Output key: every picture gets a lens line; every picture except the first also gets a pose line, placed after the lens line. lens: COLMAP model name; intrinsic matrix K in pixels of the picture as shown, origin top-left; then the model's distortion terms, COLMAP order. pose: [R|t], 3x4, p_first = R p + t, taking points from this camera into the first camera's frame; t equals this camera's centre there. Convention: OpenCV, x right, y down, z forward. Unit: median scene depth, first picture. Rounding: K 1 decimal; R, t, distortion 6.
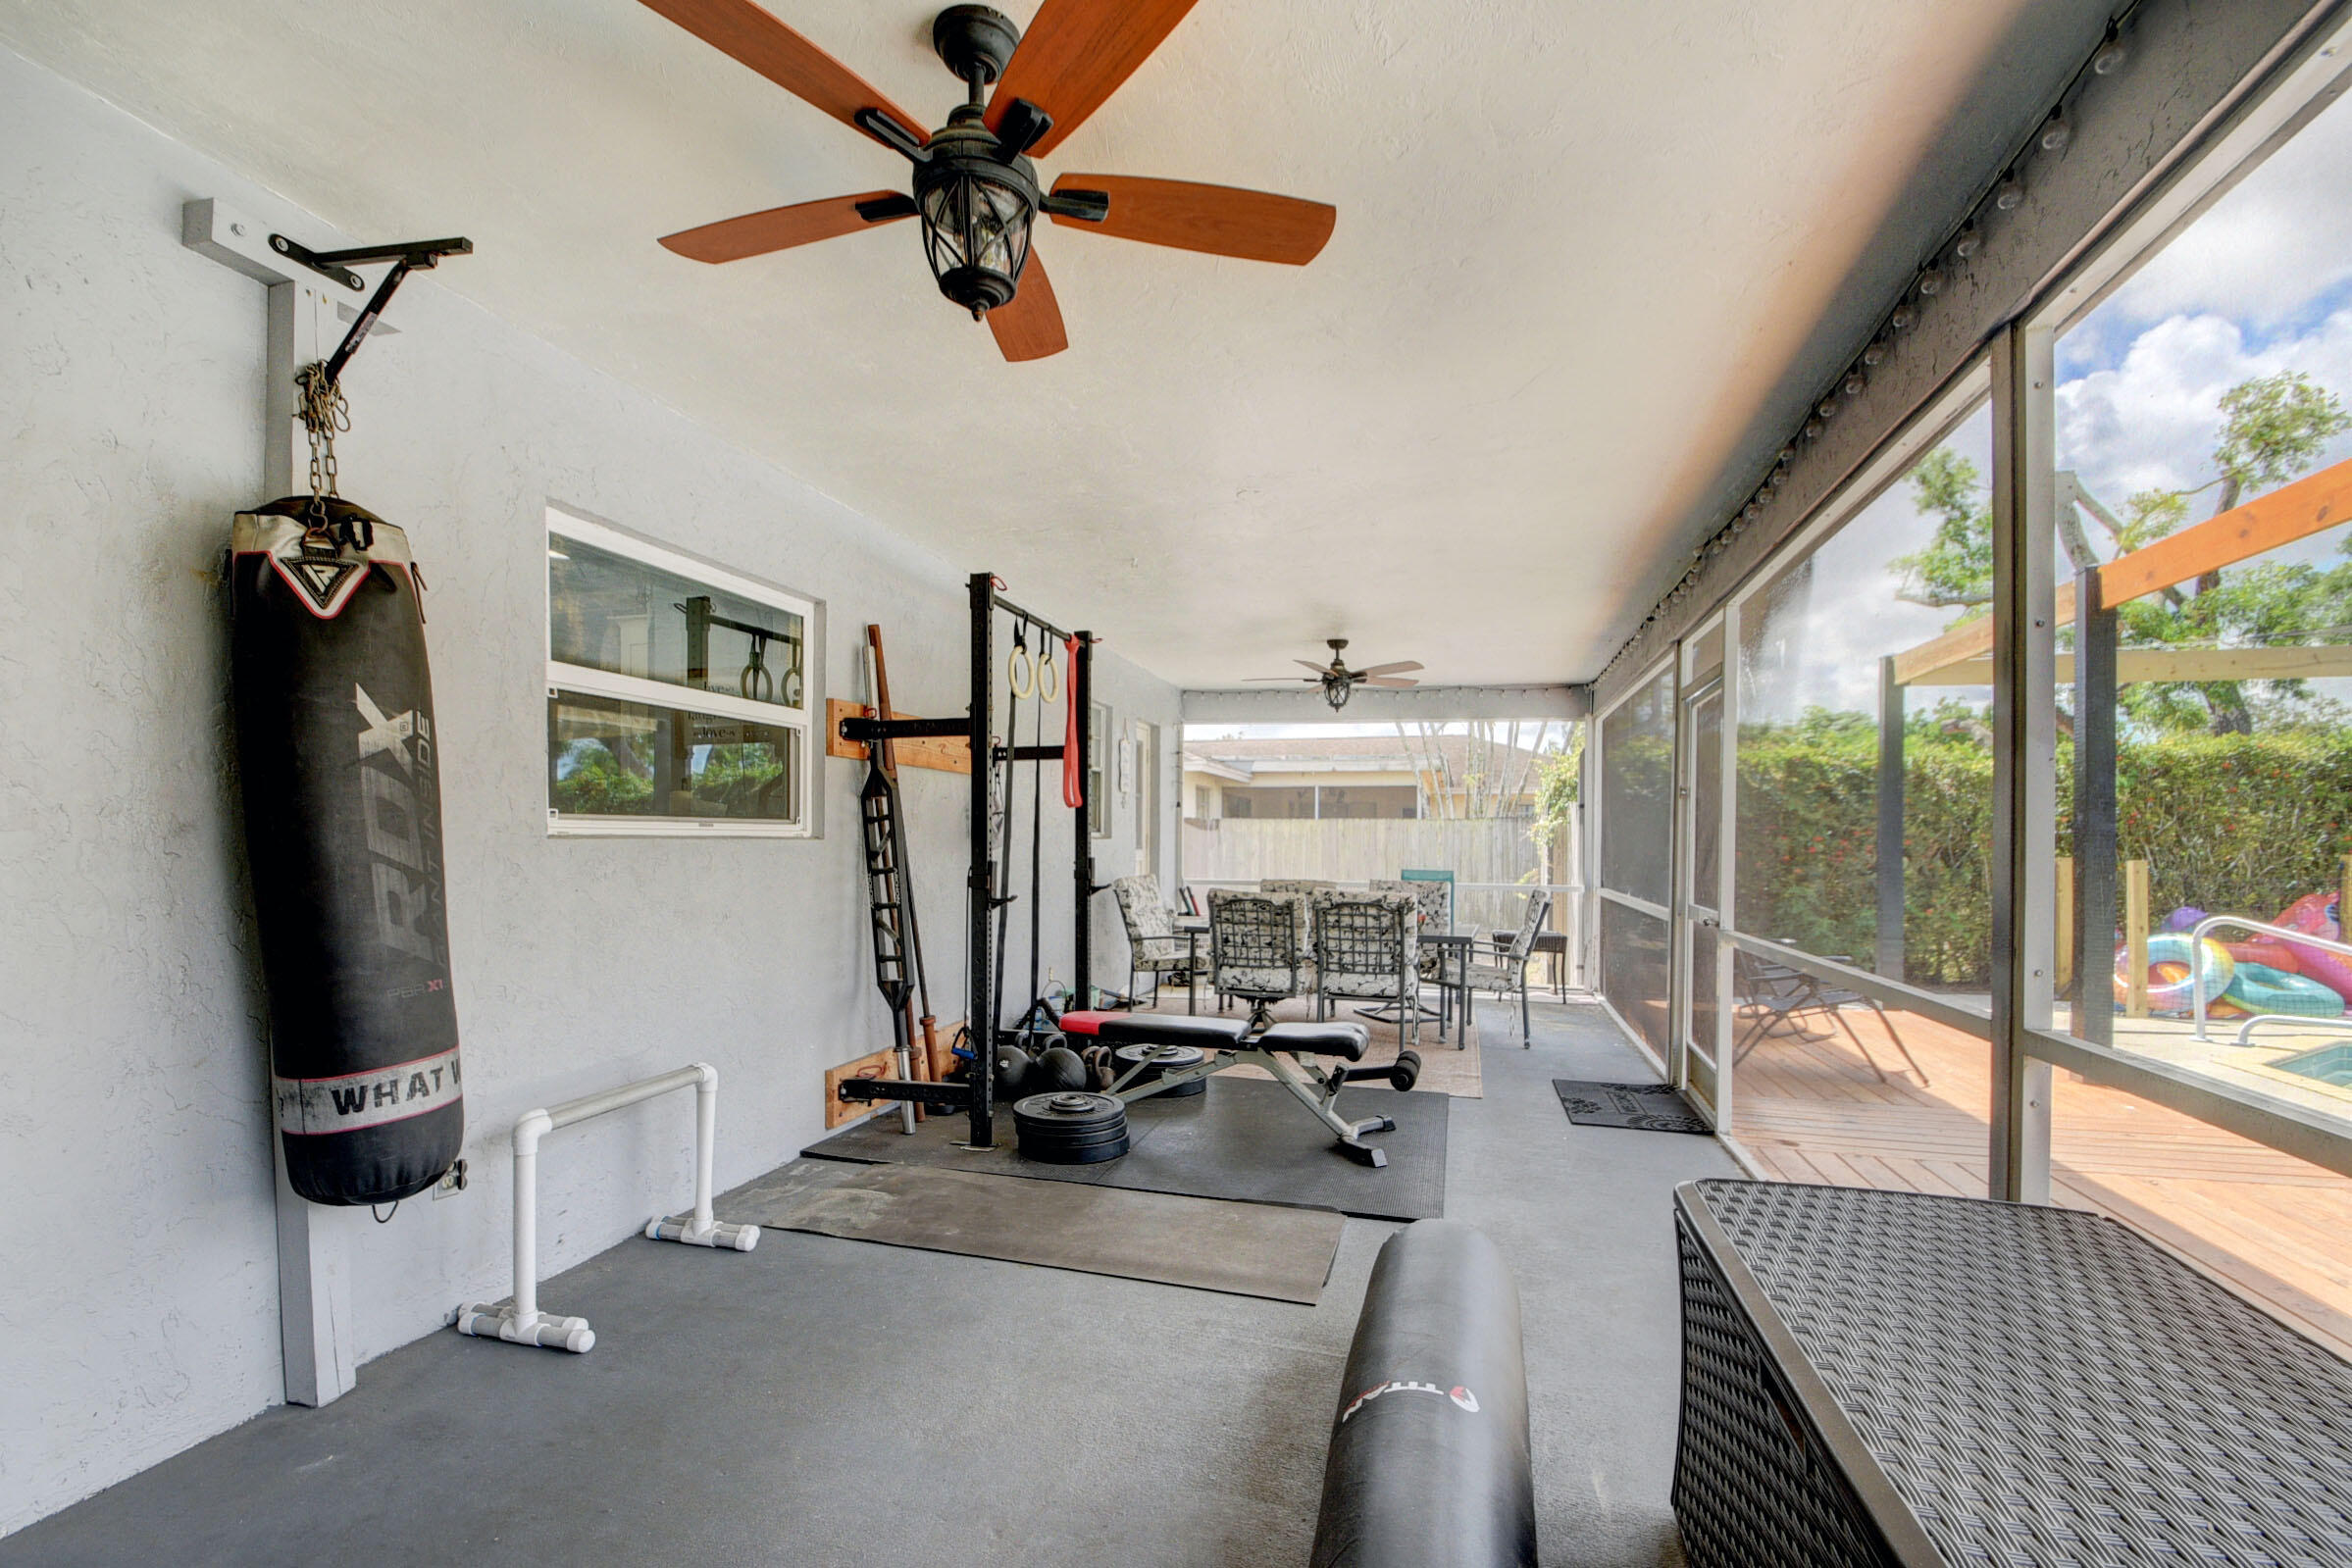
lens RADIAL K [[1037.9, 0, 1162.7], [0, 1037.9, 838.7], [0, 0, 1]] dist [0.003106, -0.010806]
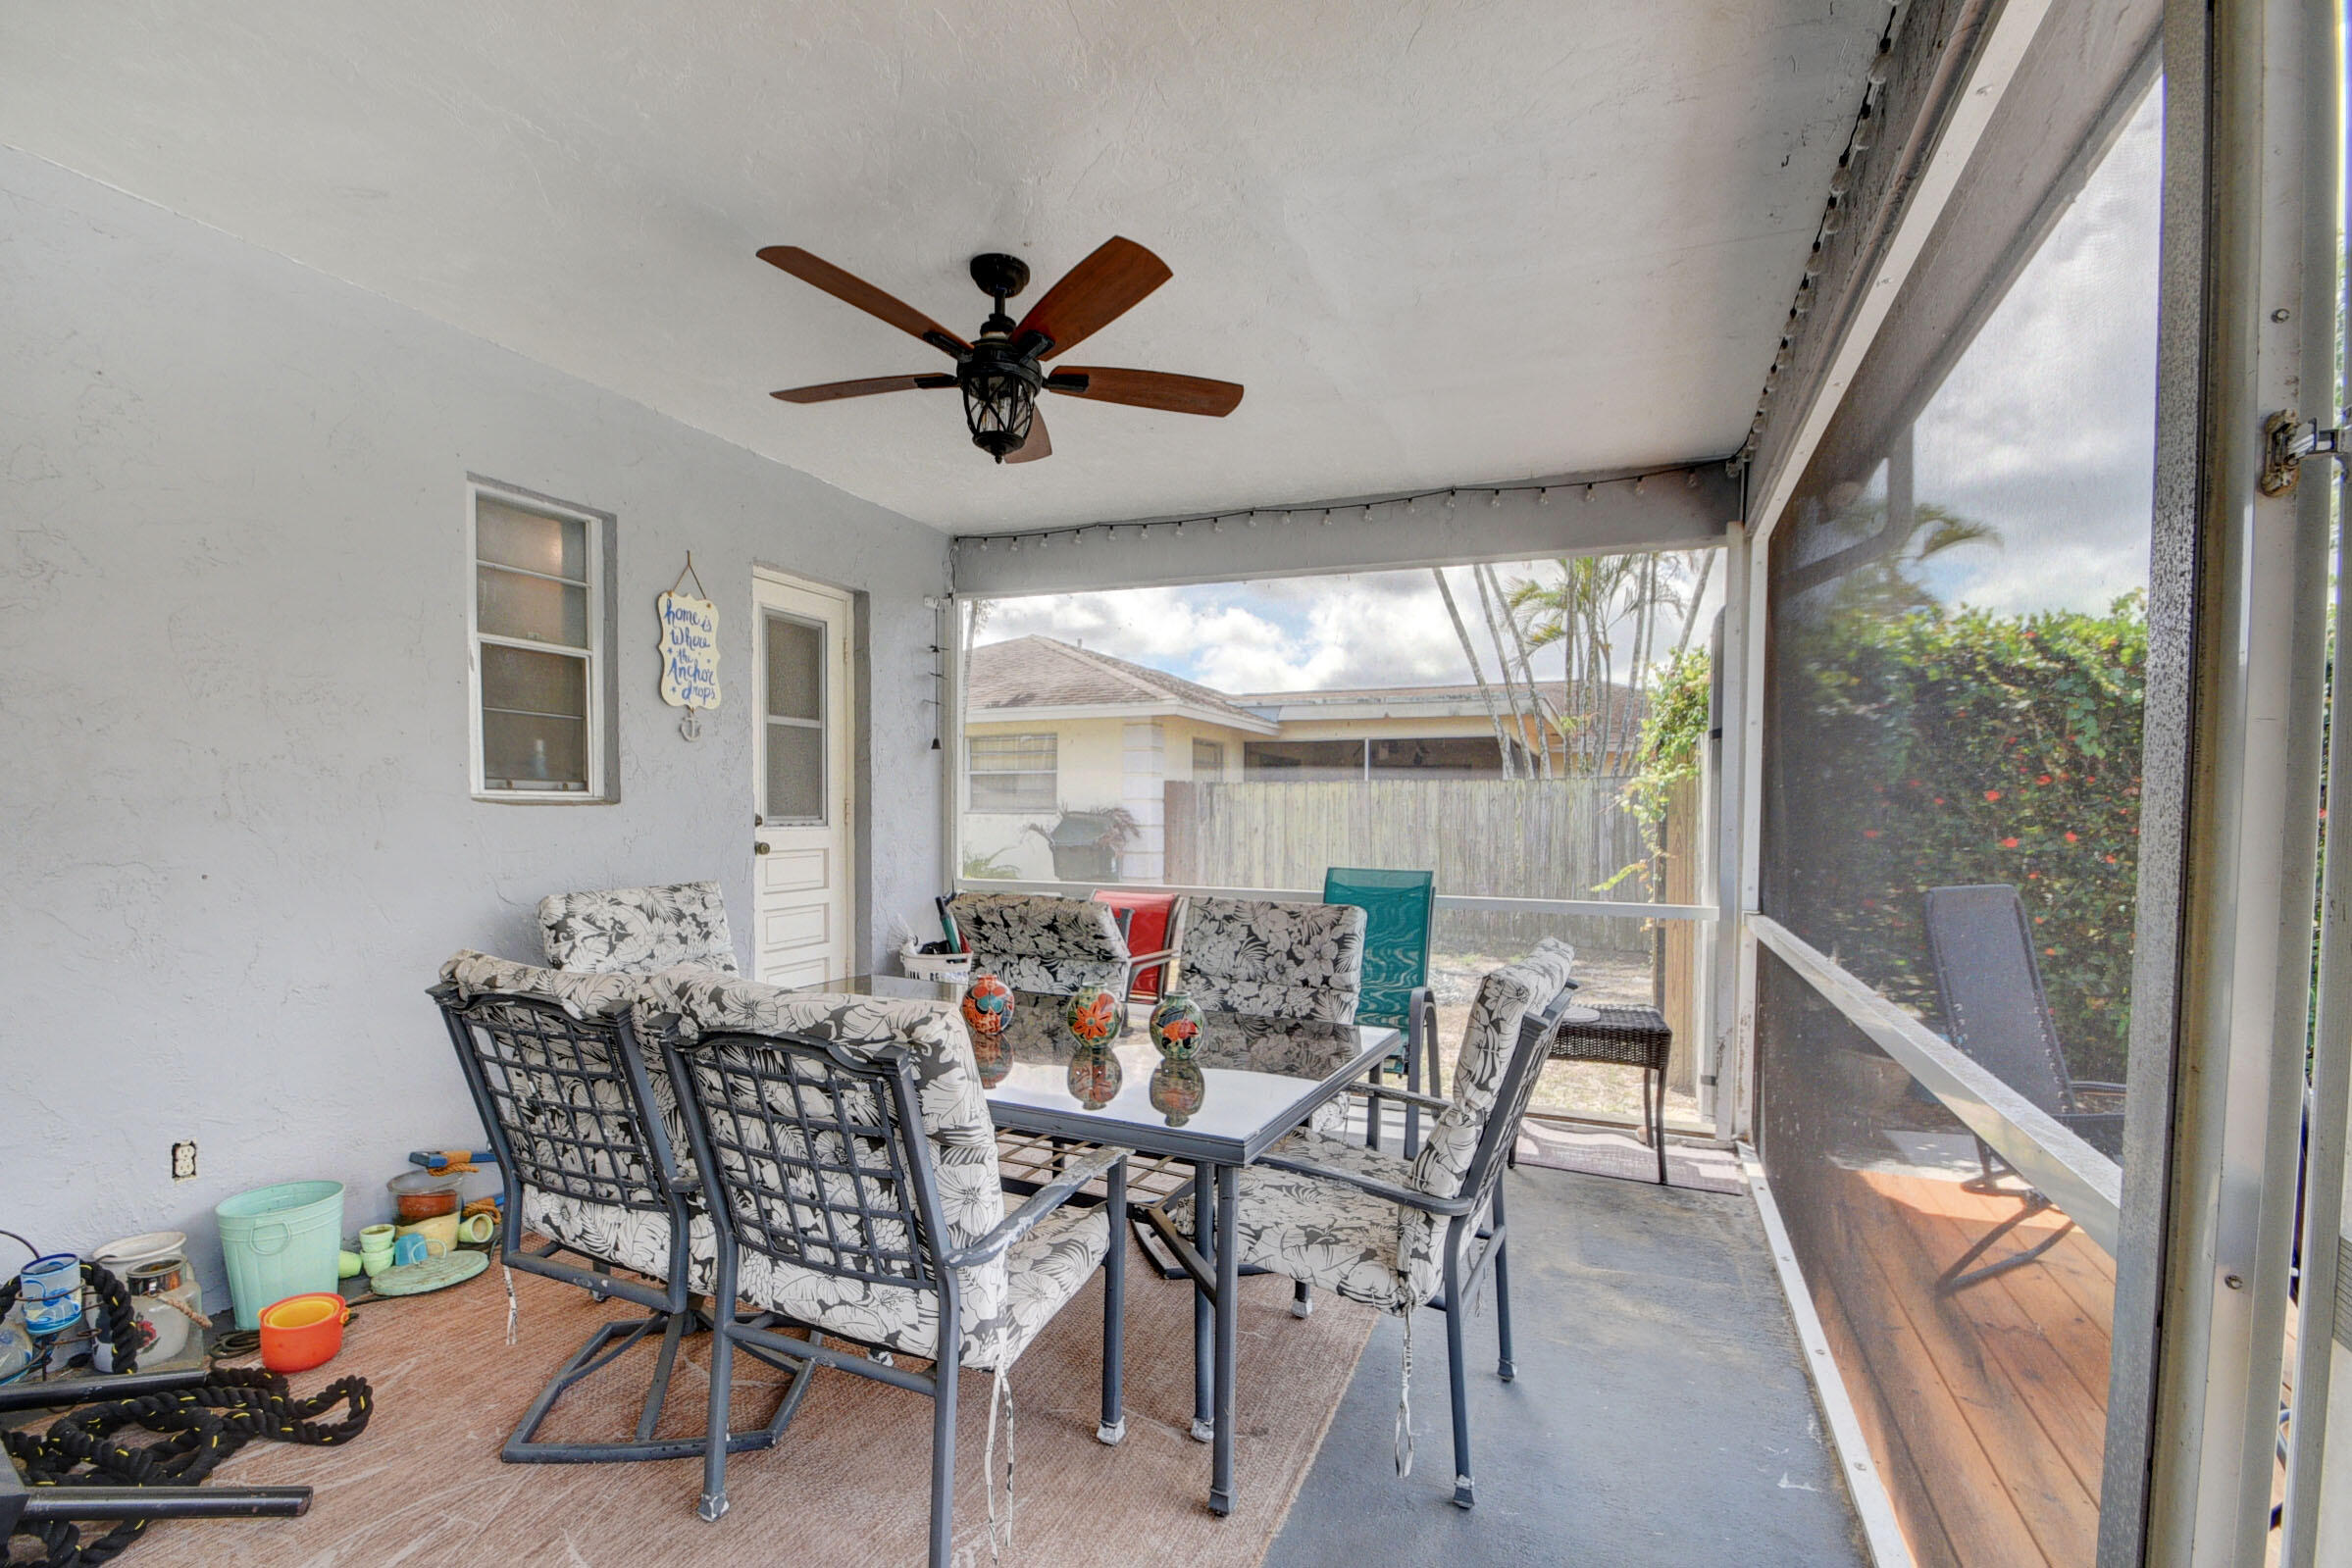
lens RADIAL K [[1033.2, 0, 1165.0], [0, 1033.2, 840.6], [0, 0, 1]] dist [0.002652, 0.000047]
pose [[0.990719, 0.002917, -0.135894, 0.346276], [0.000828, 0.999622, 0.027494, 0.005102], [0.135923, -0.027351, 0.990342, 0.792655]]
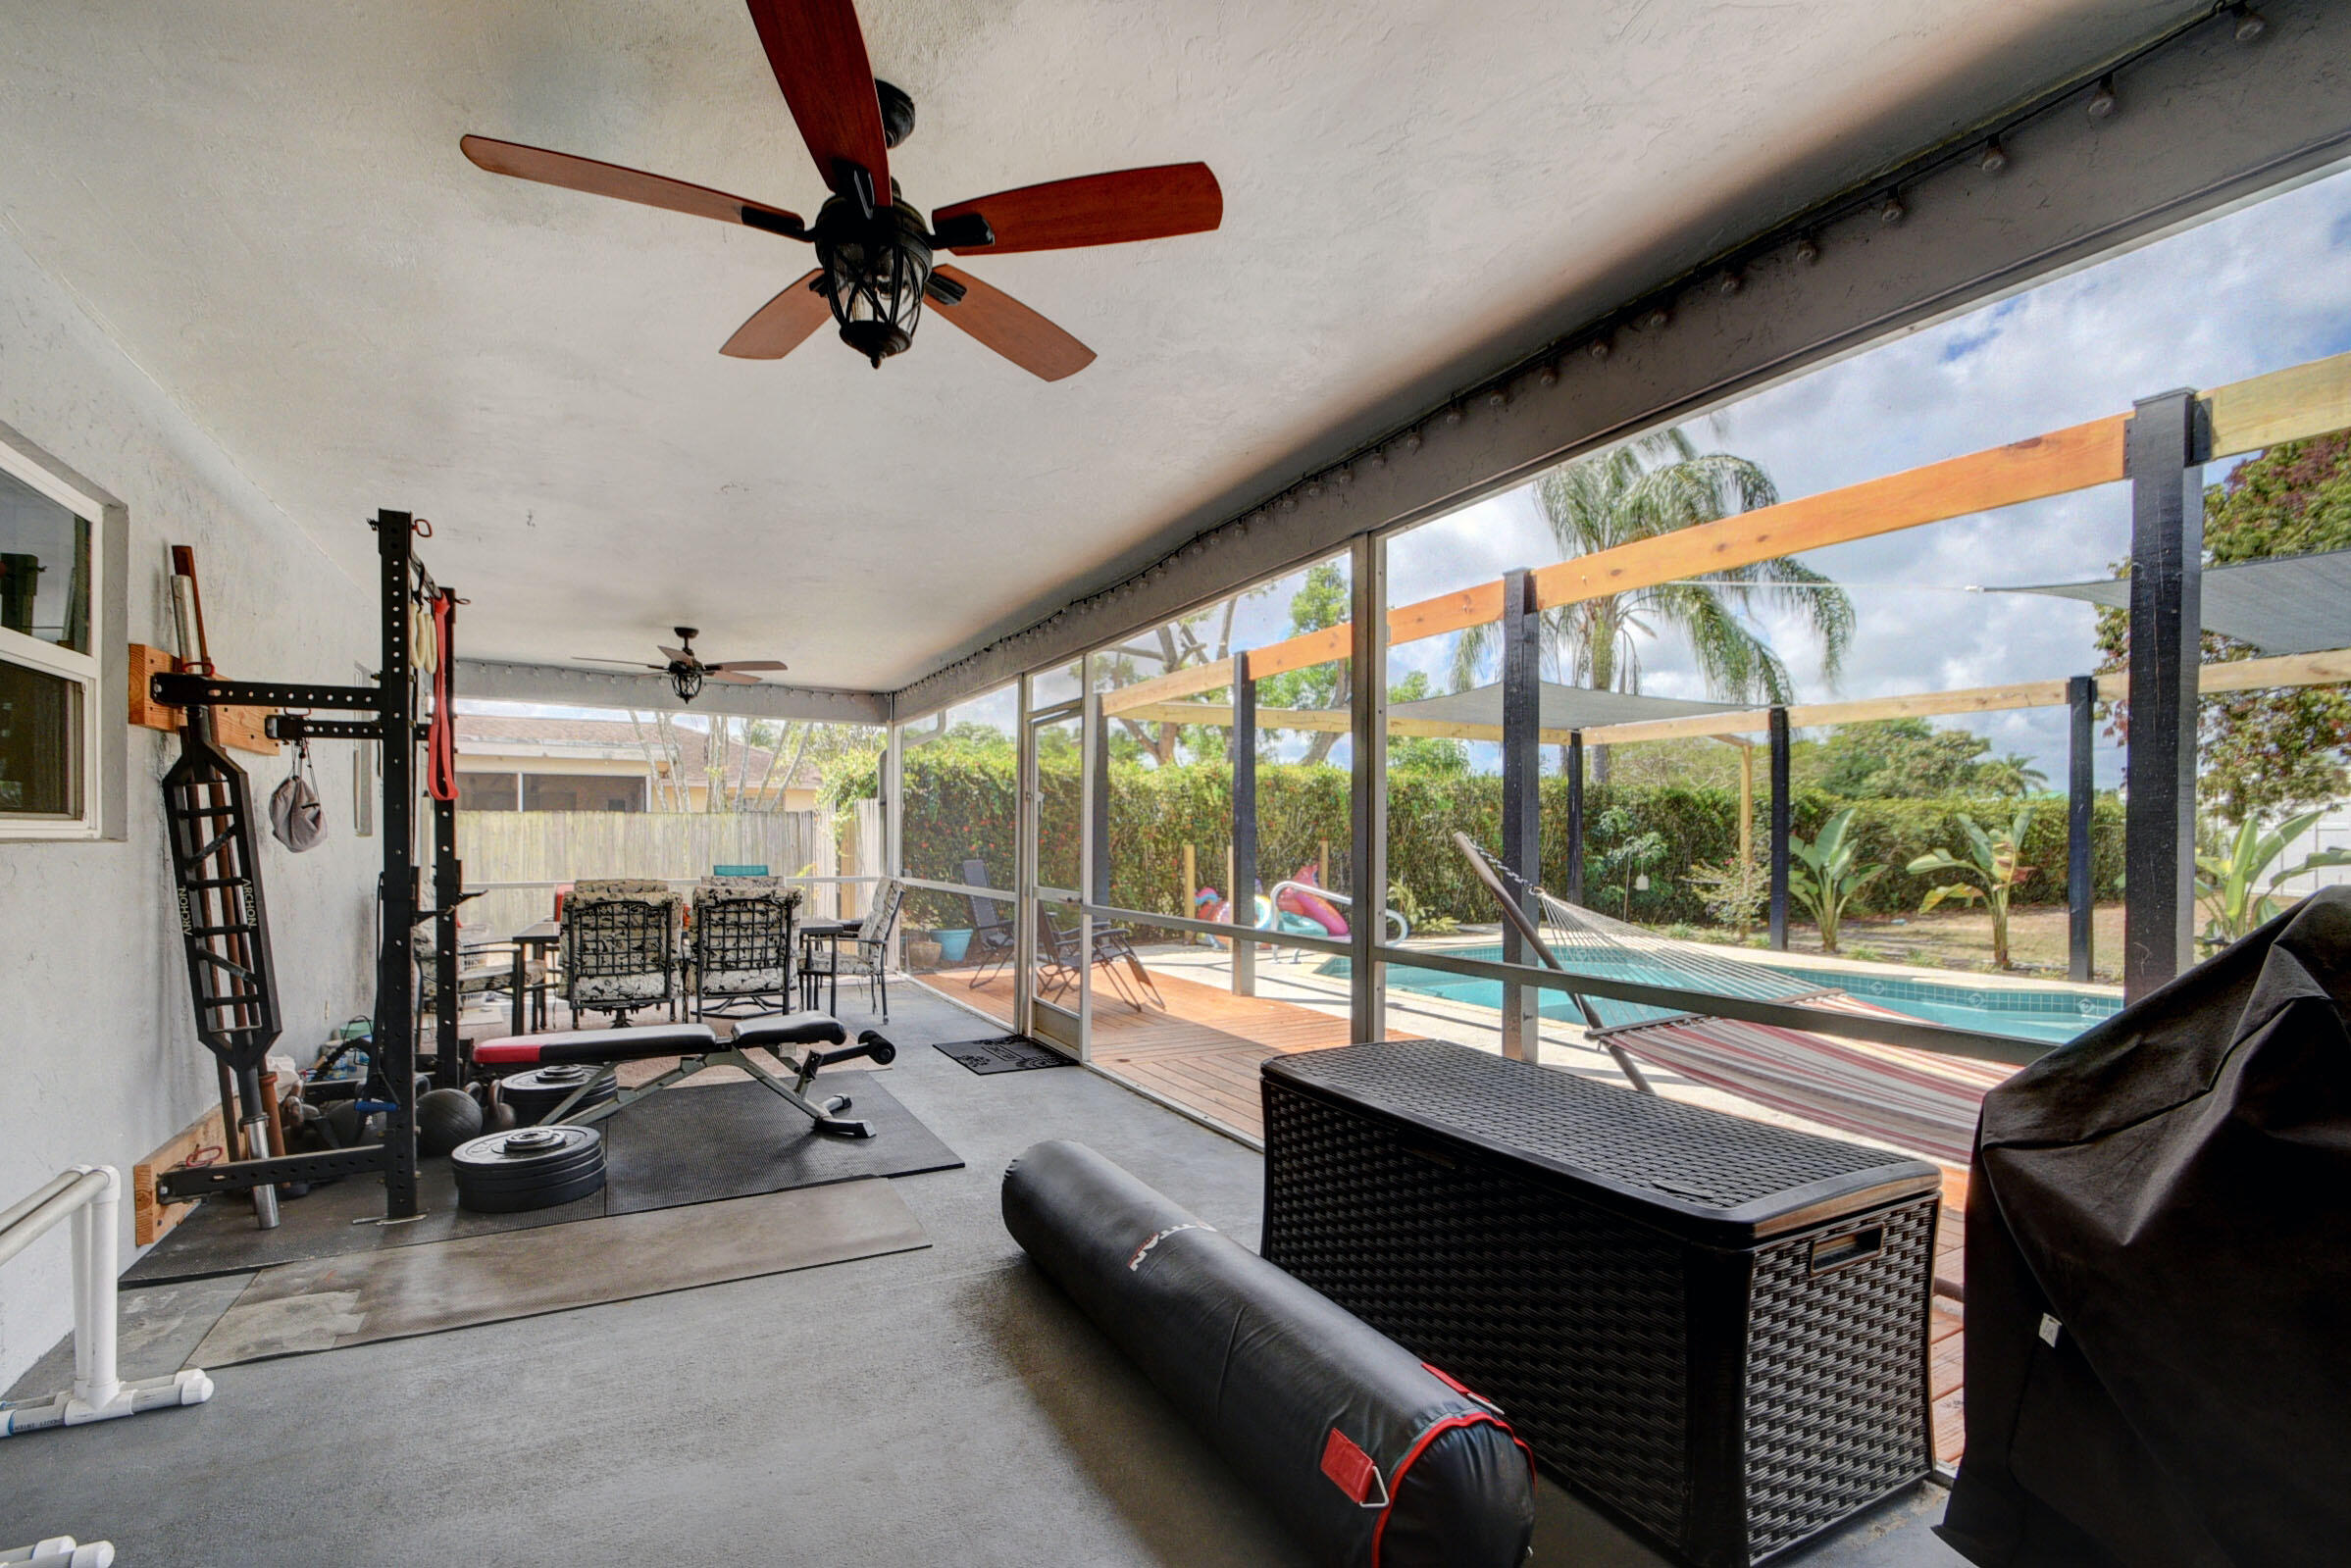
lens RADIAL K [[1037.5, 0, 1162.2], [0, 1037.5, 838.6], [0, 0, 1]] dist [0.003106, -0.010806]
pose [[0.718304, -0.008311, 0.695680, -0.231451], [0.003504, 0.999959, 0.008328, -0.003679], [-0.695721, -0.003545, 0.718304, 0.002063]]
